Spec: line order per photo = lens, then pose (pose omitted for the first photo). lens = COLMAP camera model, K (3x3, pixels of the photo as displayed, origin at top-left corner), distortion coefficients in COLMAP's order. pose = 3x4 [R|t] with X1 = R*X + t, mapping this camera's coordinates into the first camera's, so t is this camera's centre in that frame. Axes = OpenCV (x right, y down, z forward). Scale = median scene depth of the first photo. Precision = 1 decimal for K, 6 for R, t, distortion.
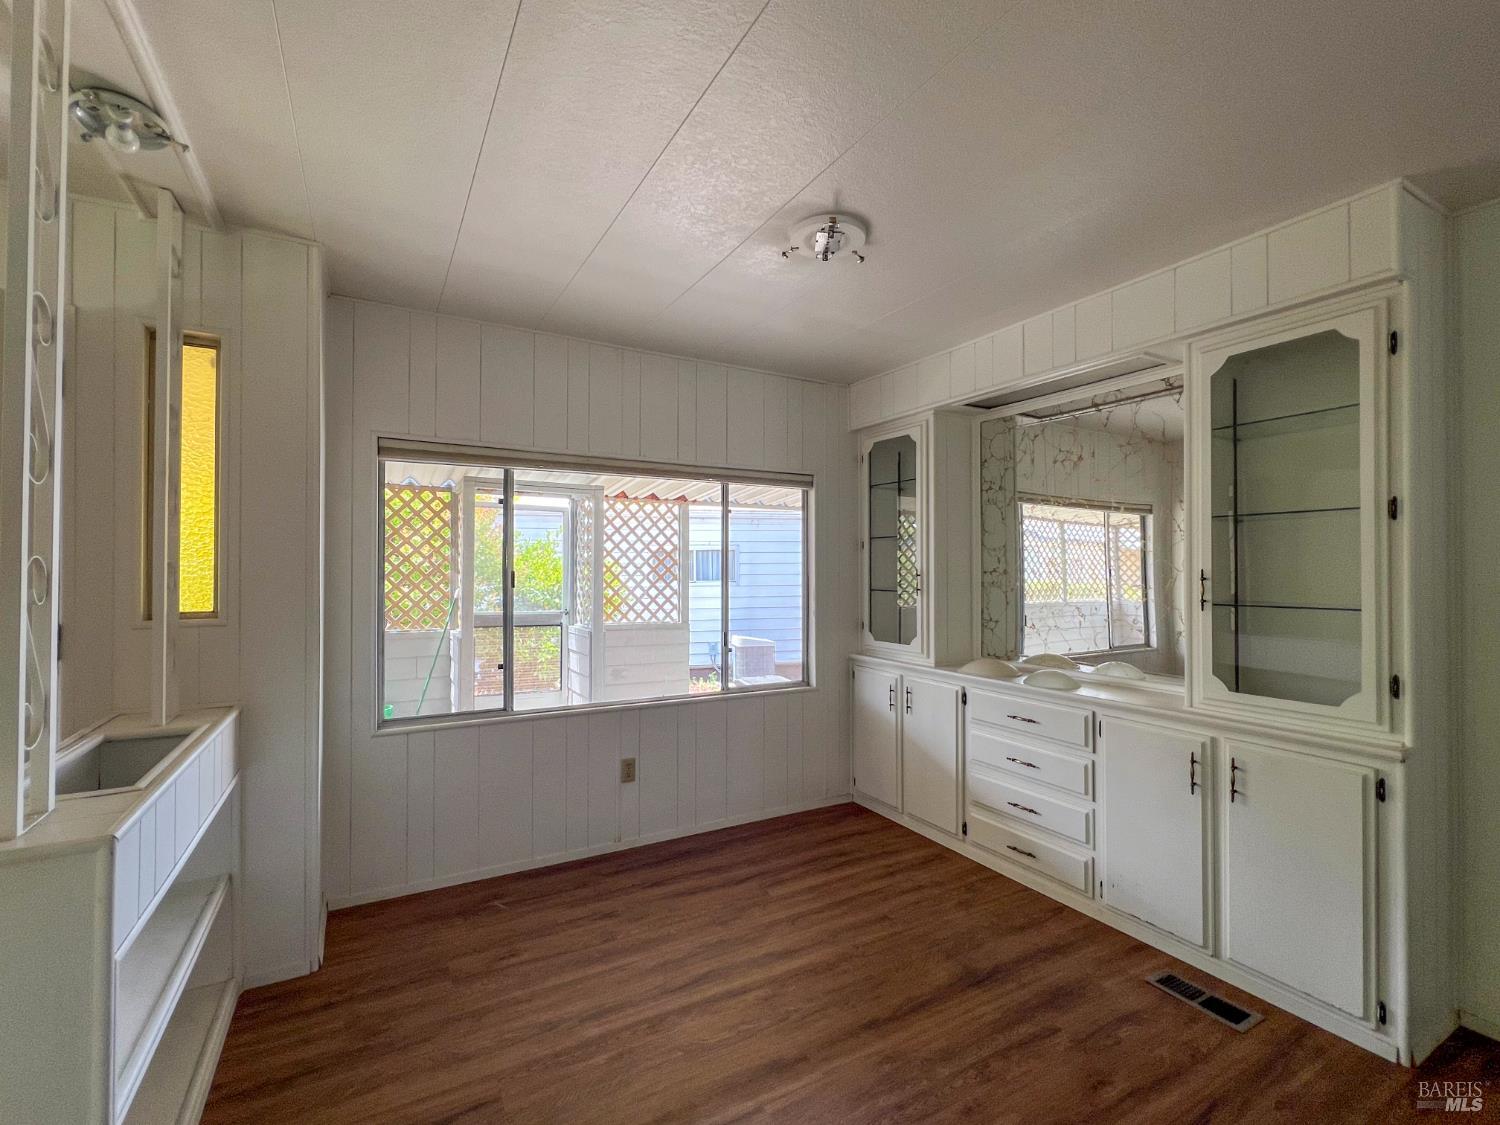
lens RADIAL K [[672.9, 0, 749.8], [0, 672.9, 561.1], [0, 0, 1]] dist [-0.002440, 0.001551]
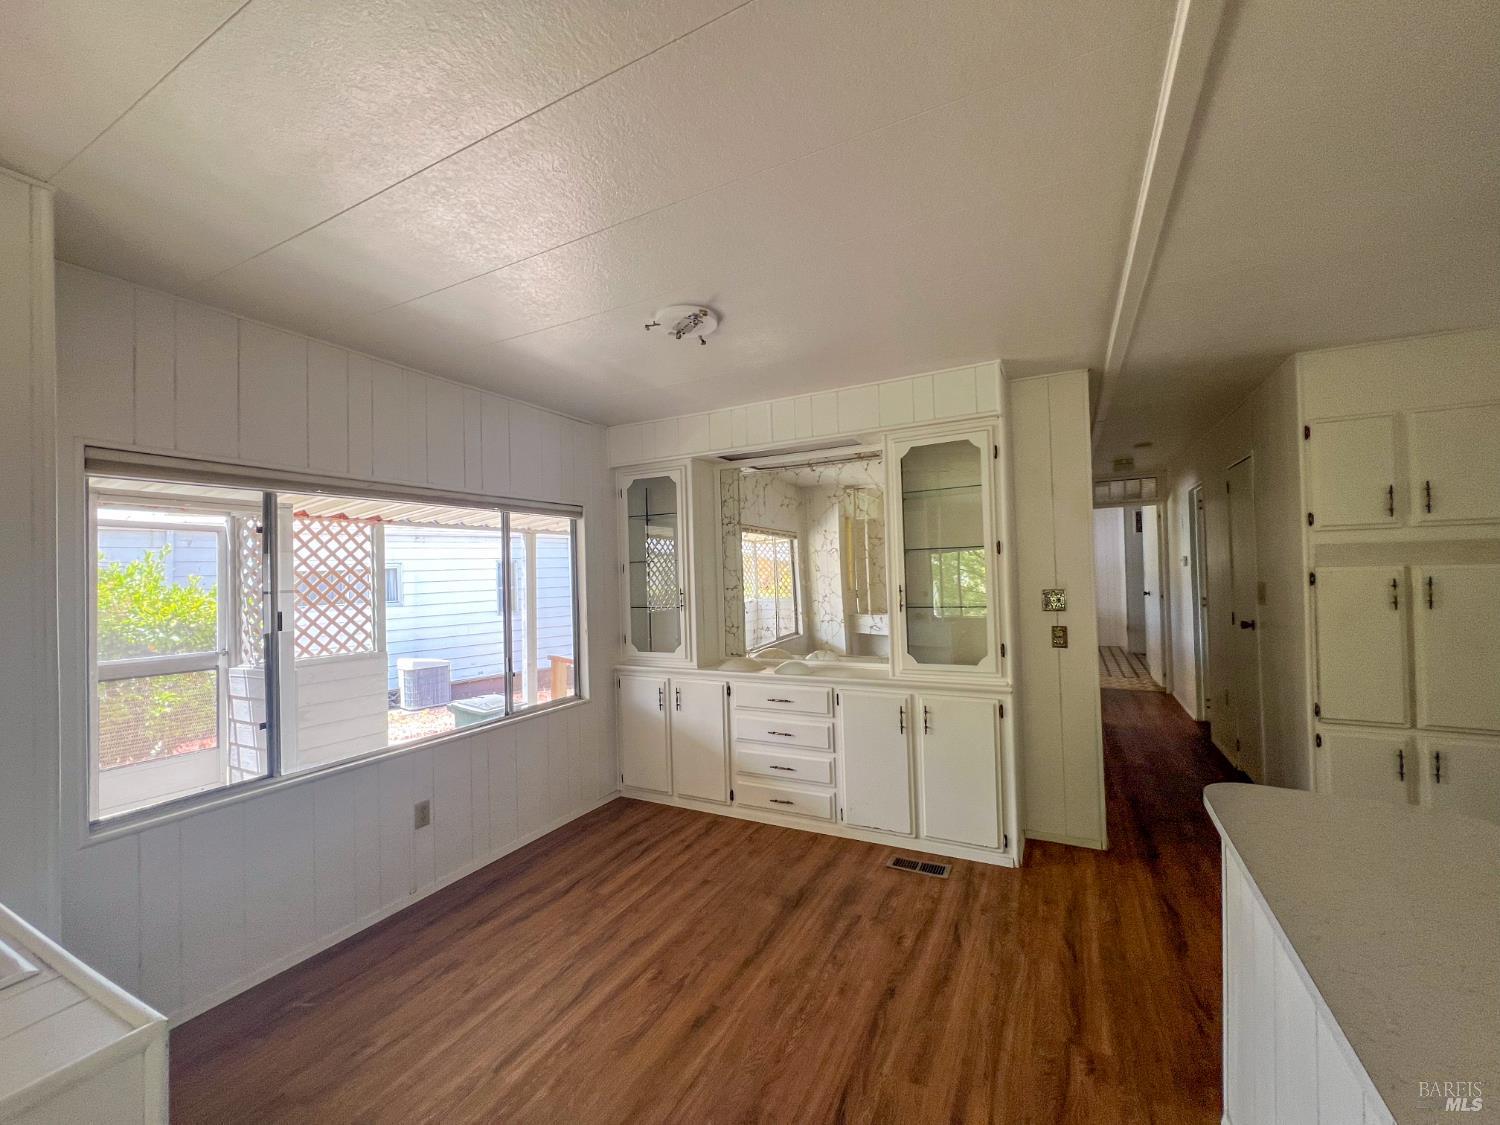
lens RADIAL K [[610.7, 0, 746.2], [0, 610.7, 558.7], [0, 0, 1]] dist [-0.000072, 0.000312]
pose [[0.836740, -0.013714, 0.547428, -0.307839], [0.024147, 0.999638, -0.011866, -0.031674], [-0.547067, 0.023147, 0.836768, 0.027612]]
